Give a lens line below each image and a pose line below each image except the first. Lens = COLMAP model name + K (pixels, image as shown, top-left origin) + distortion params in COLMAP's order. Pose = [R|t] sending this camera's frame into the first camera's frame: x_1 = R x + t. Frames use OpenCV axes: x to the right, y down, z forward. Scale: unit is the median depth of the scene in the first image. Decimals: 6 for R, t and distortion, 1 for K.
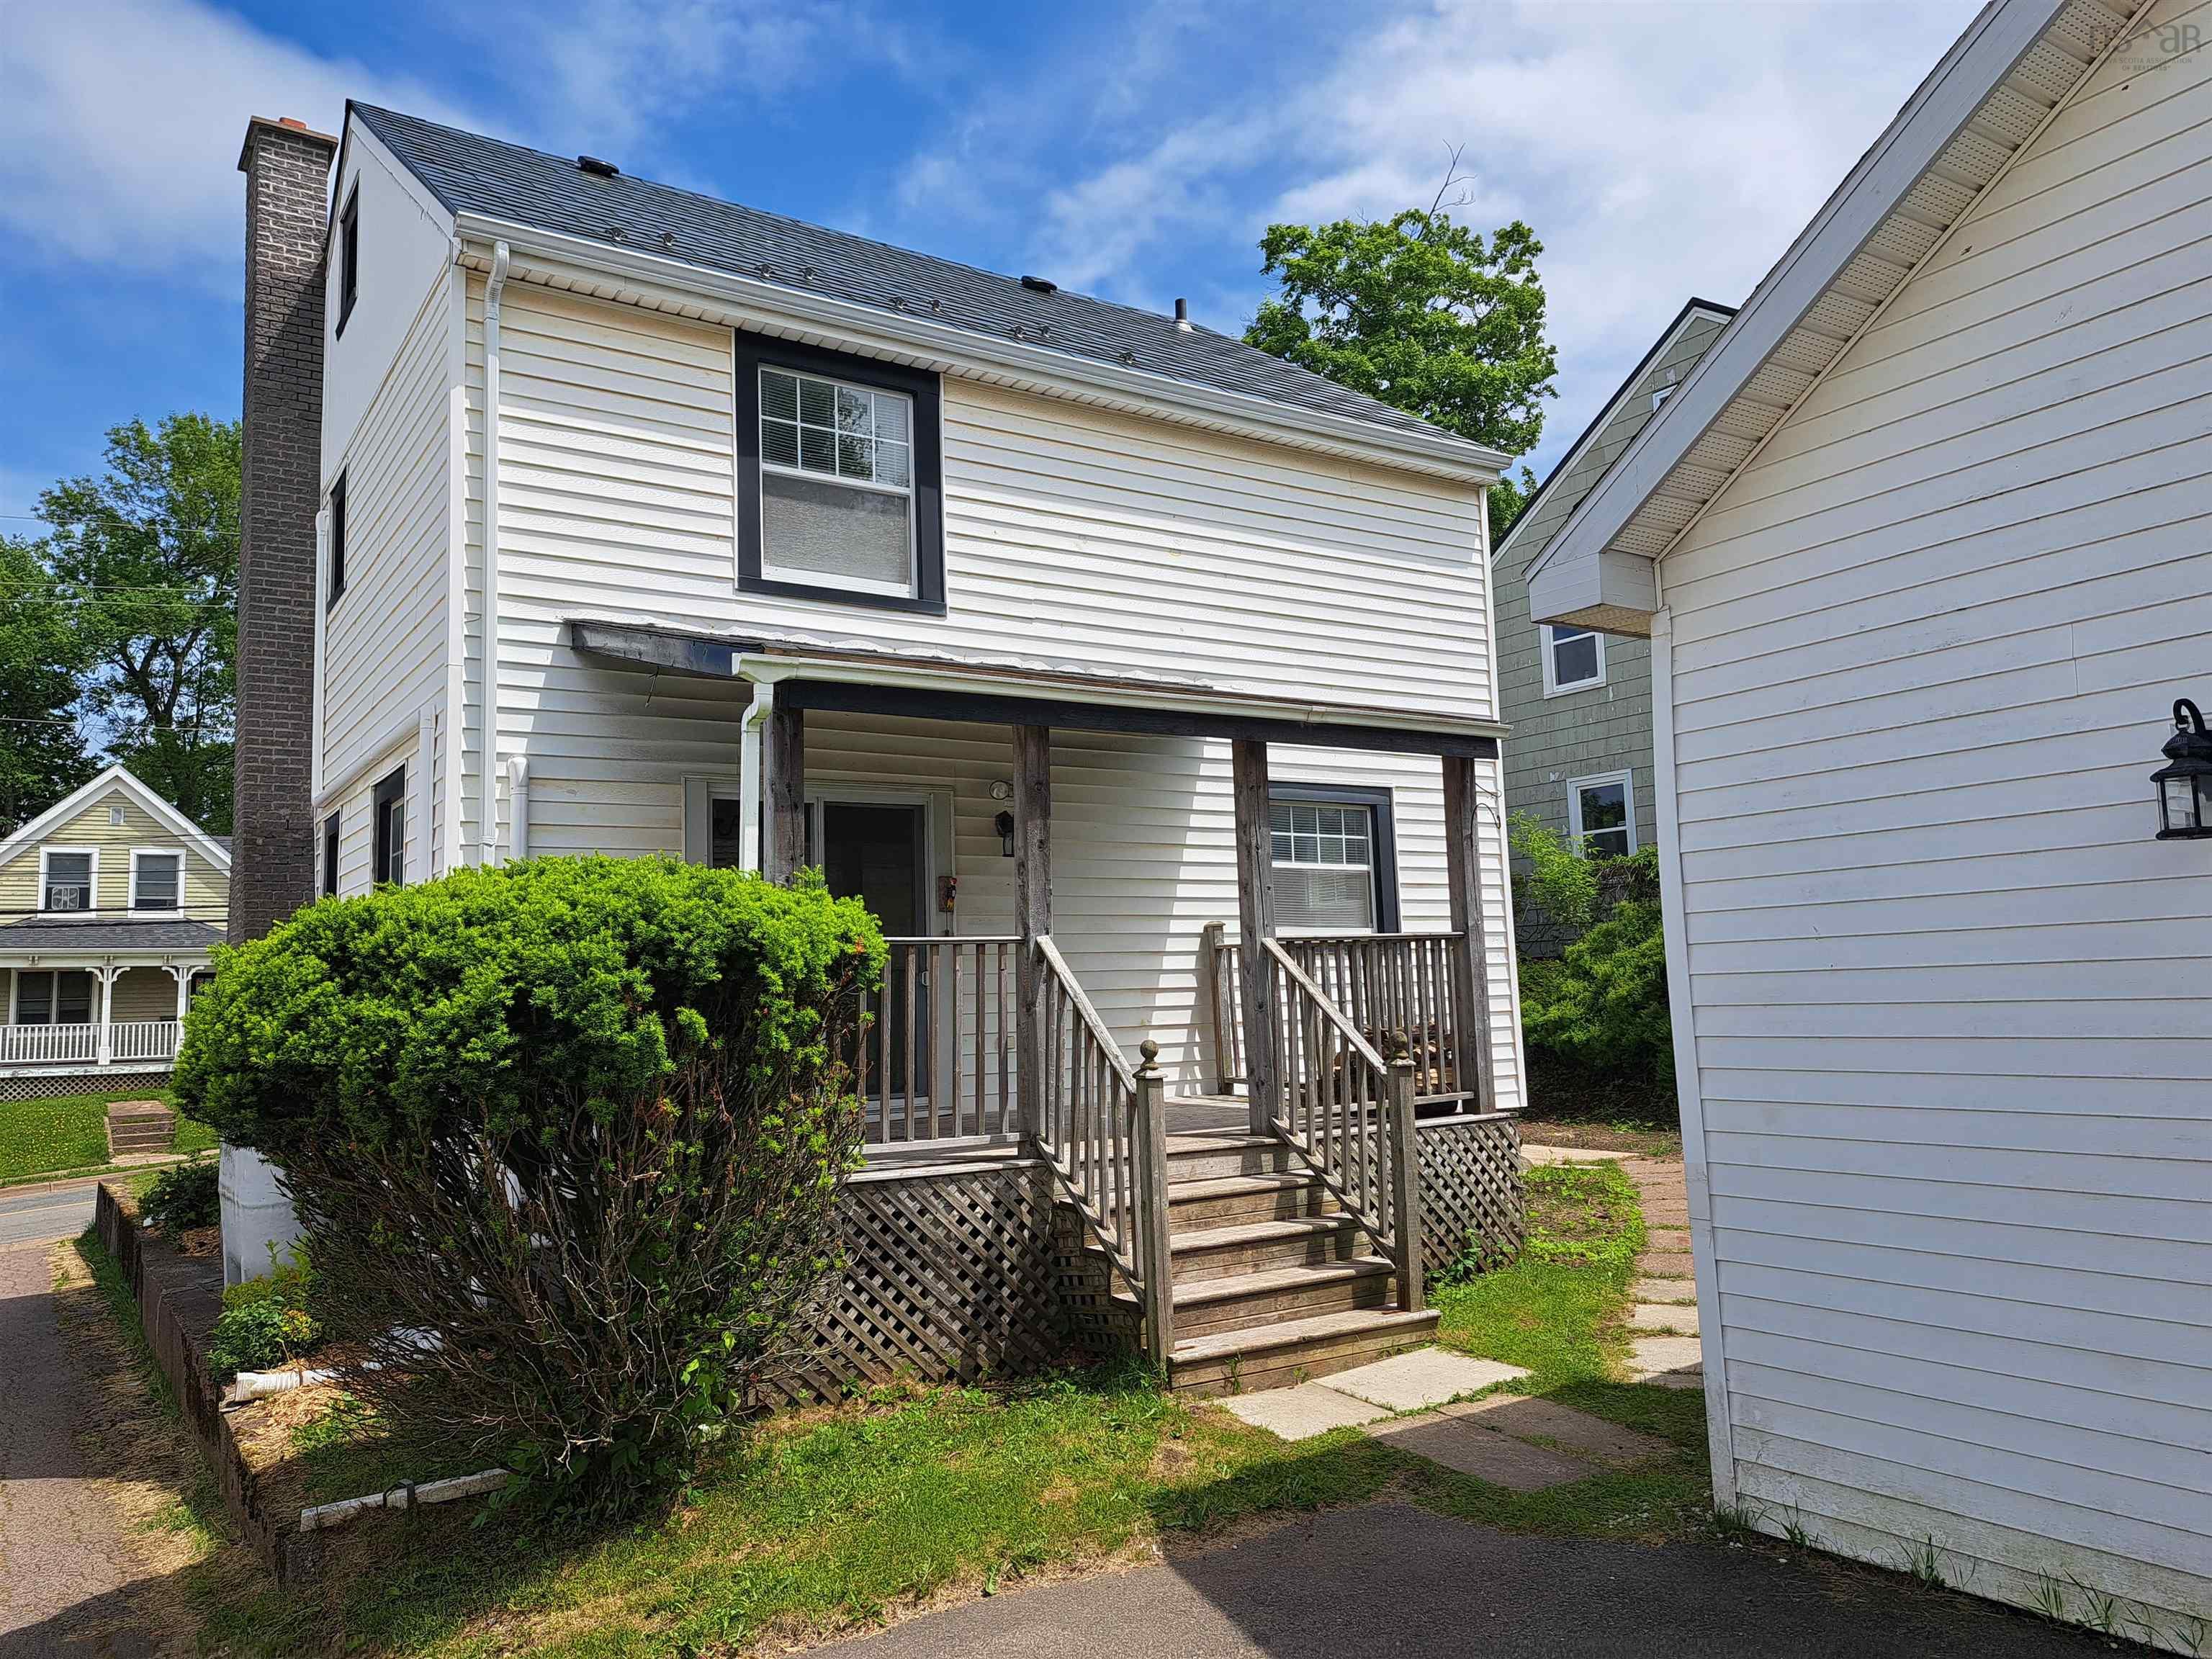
lens RADIAL K [[1624.3, 0, 1106.0], [0, 1624.3, 829.5], [0, 0, 1]] dist [0.080357, -0.053680]
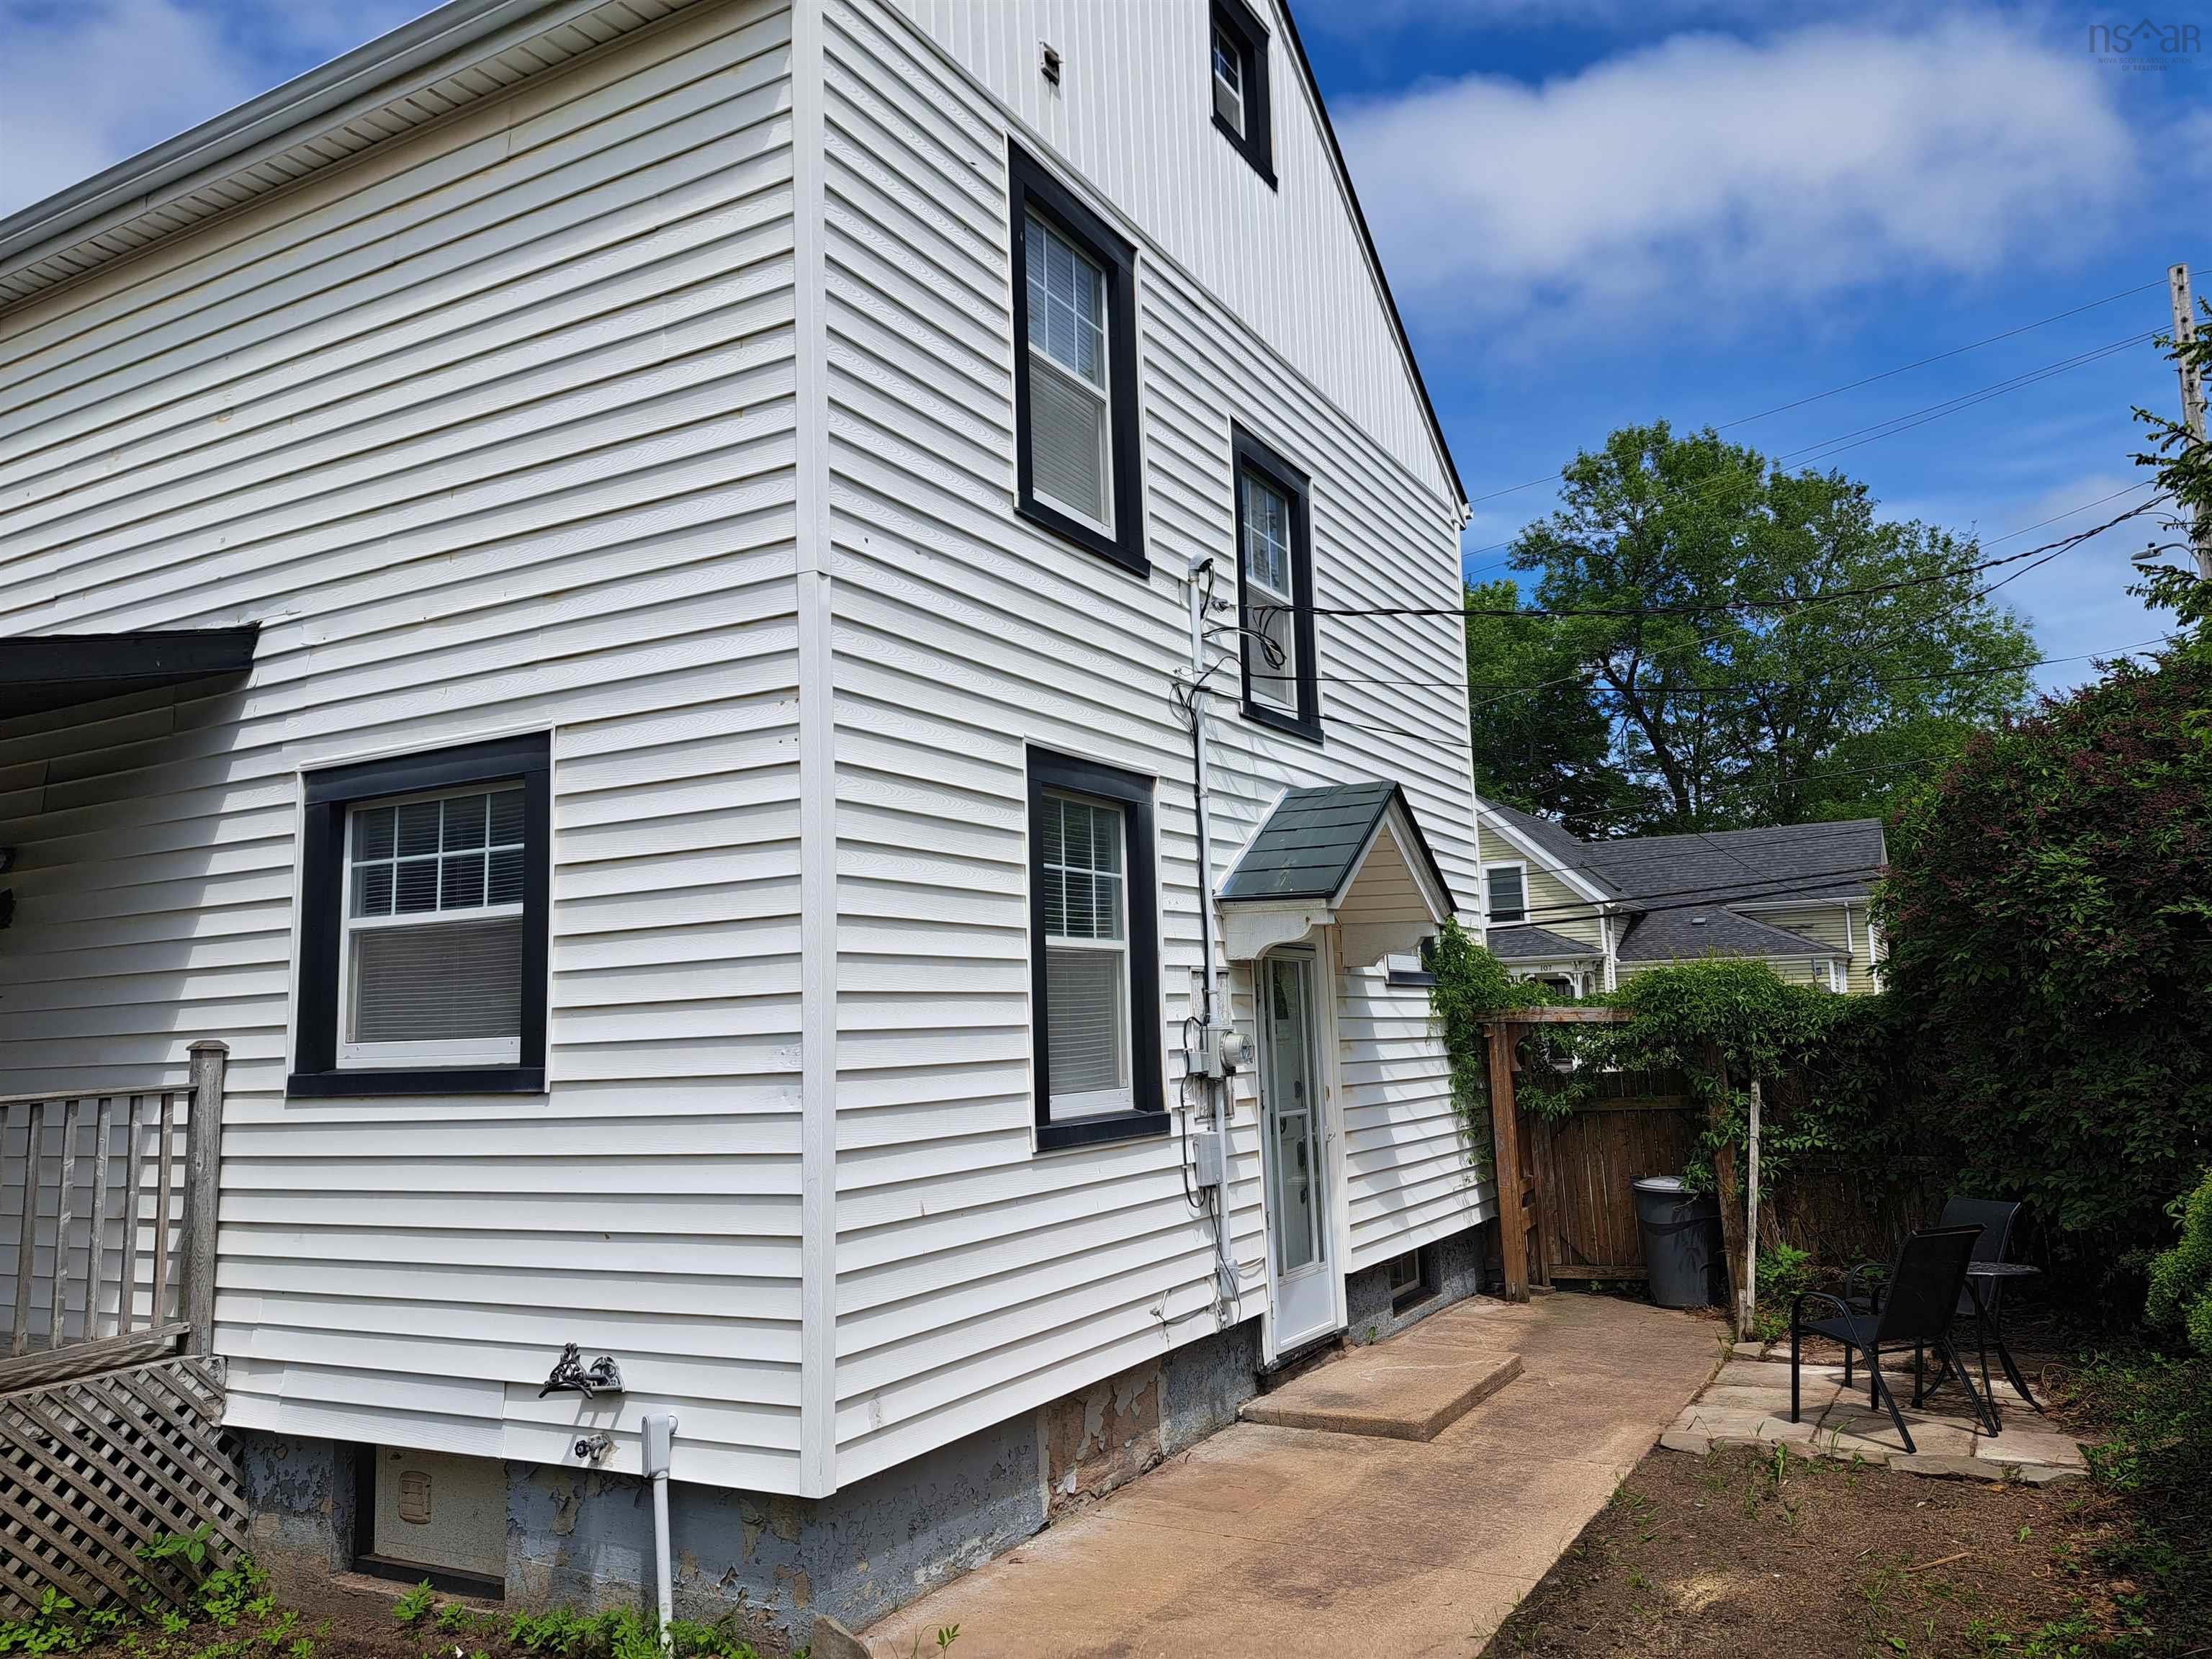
lens RADIAL K [[1585.0, 0, 1135.2], [0, 1585.0, 808.0], [0, 0, 1]] dist [0.078168, -0.076207]
pose [[0.470553, -0.108334, -0.875696, 0.750363], [0.115439, 0.991463, -0.060625, 0.049766], [0.874788, -0.072562, 0.479041, 1.059797]]
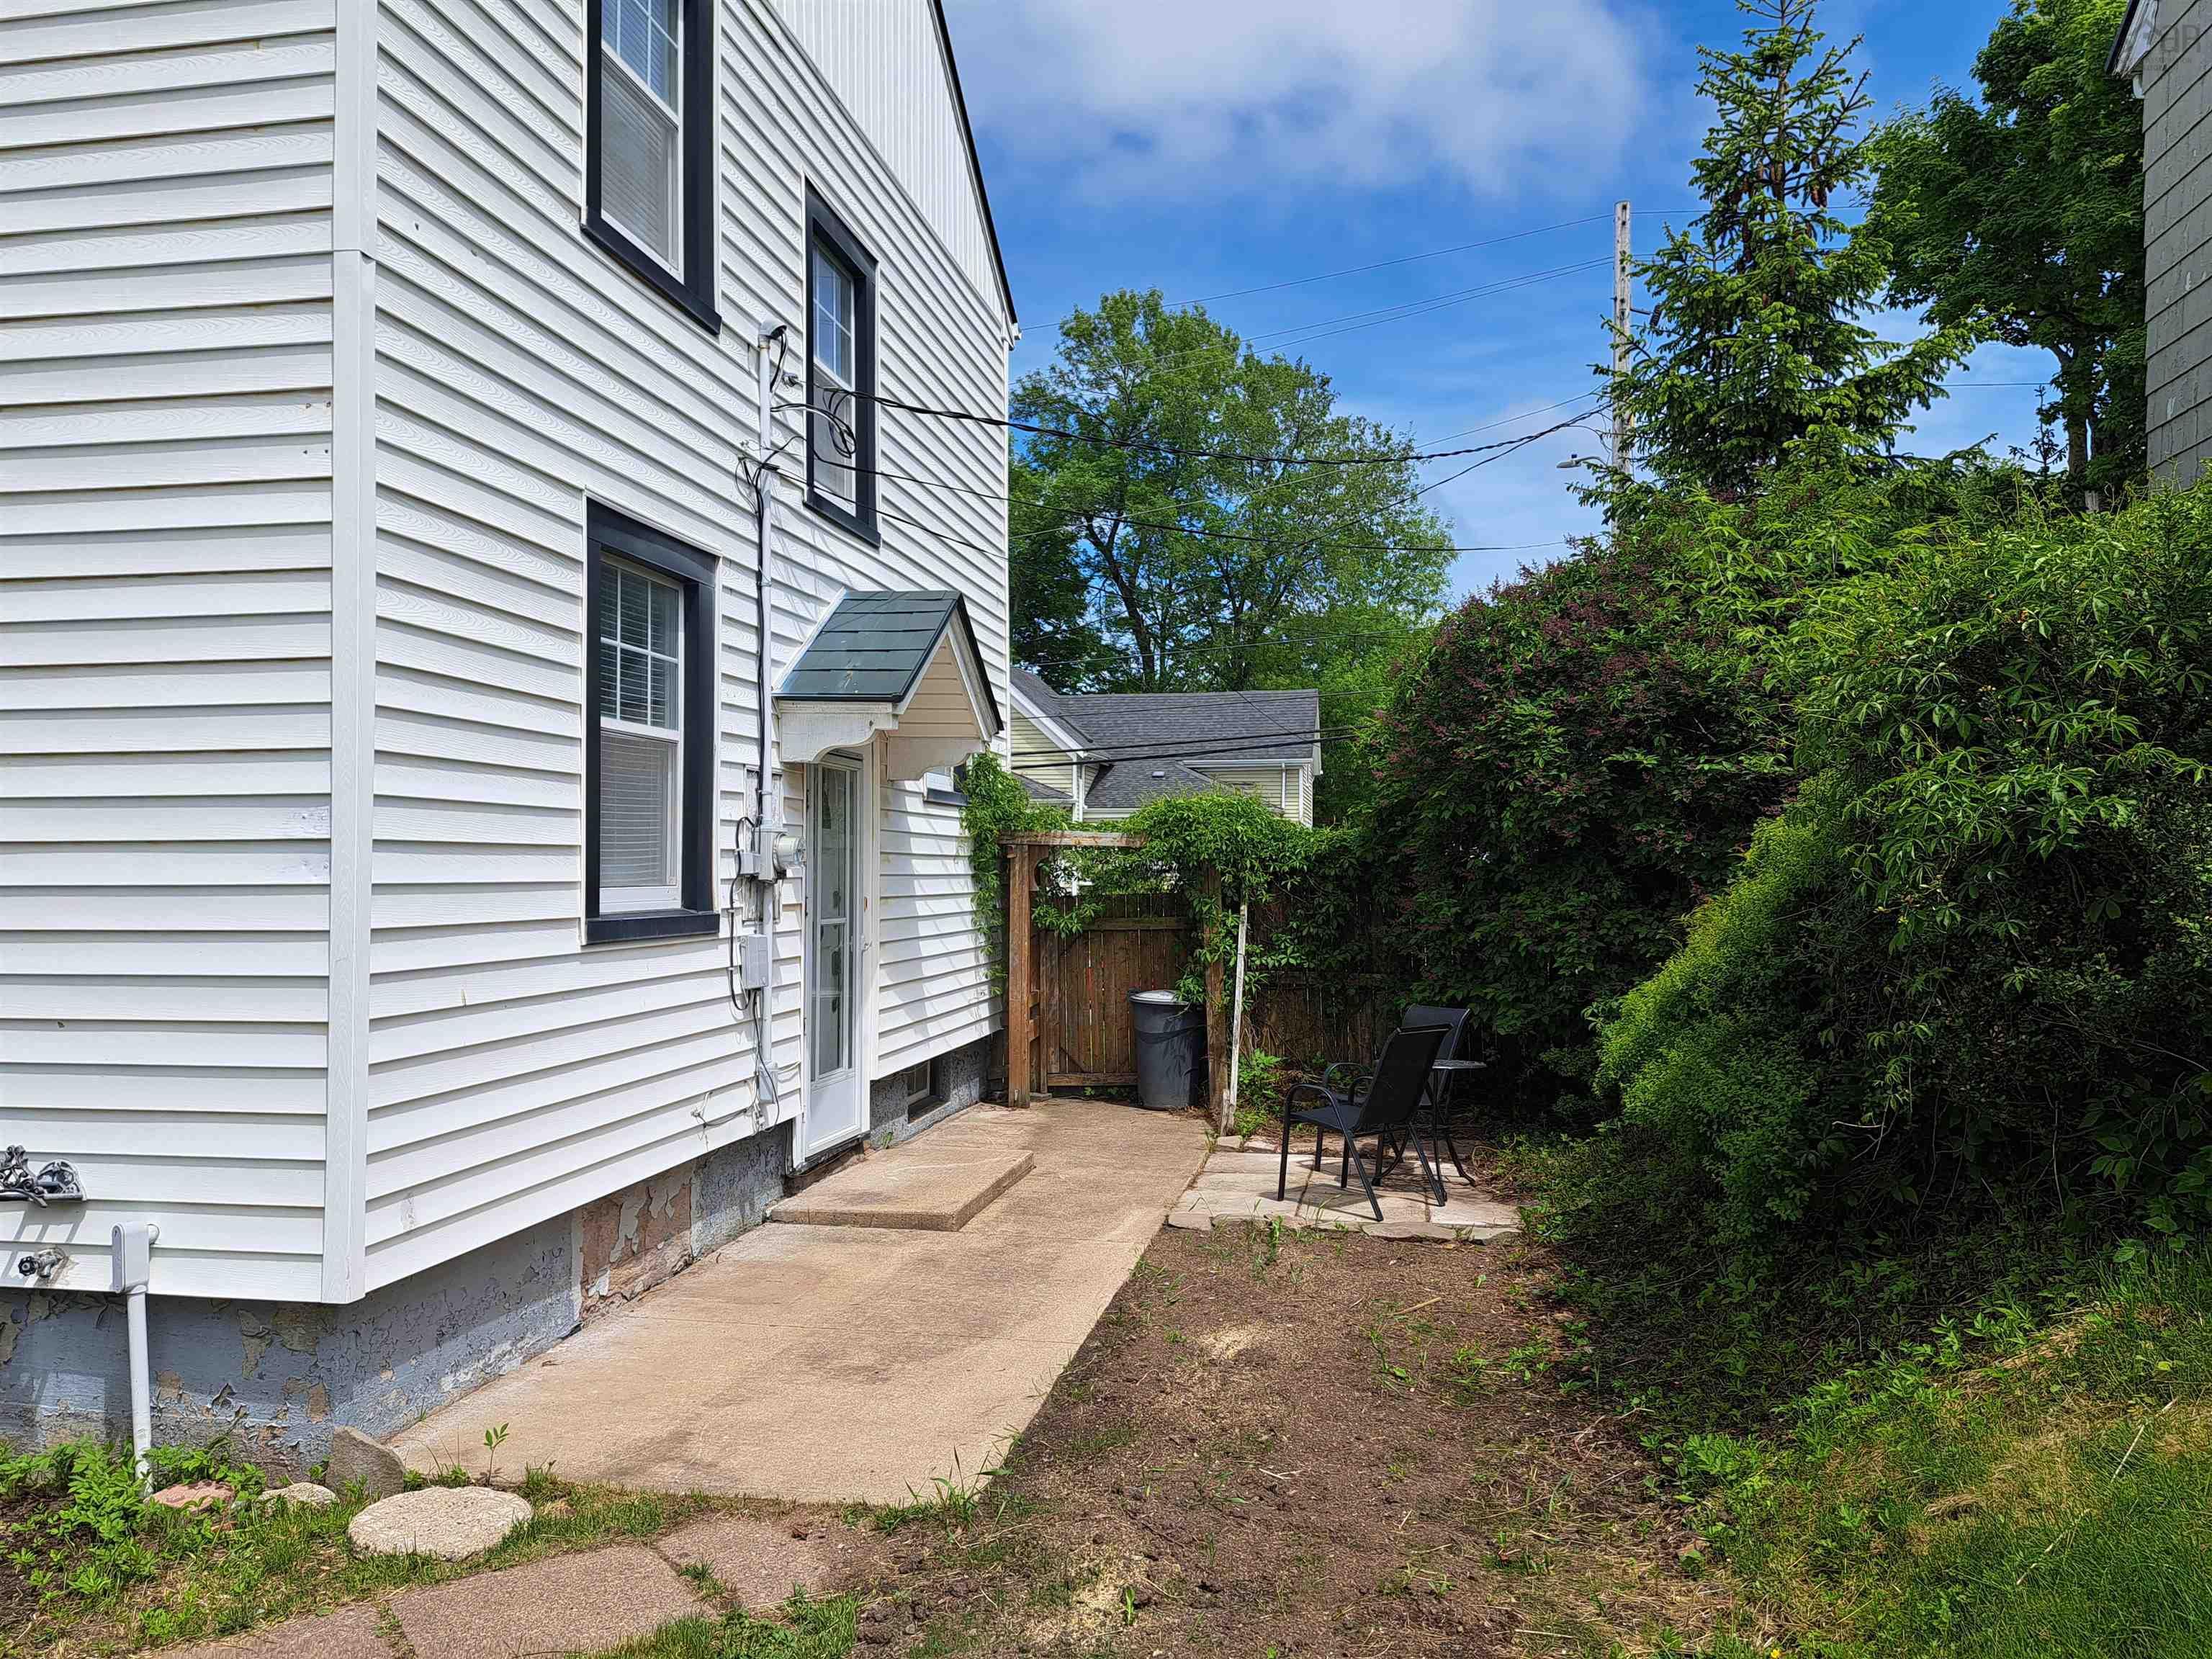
lens RADIAL K [[1582.1, 0, 1094.8], [0, 1582.1, 821.3], [0, 0, 1]] dist [0.098298, -0.105150]
pose [[0.719692, 0.011168, -0.694203, 0.711875], [0.052606, 0.996119, 0.070562, 0.063565], [0.692297, -0.087302, 0.716312, 1.034615]]
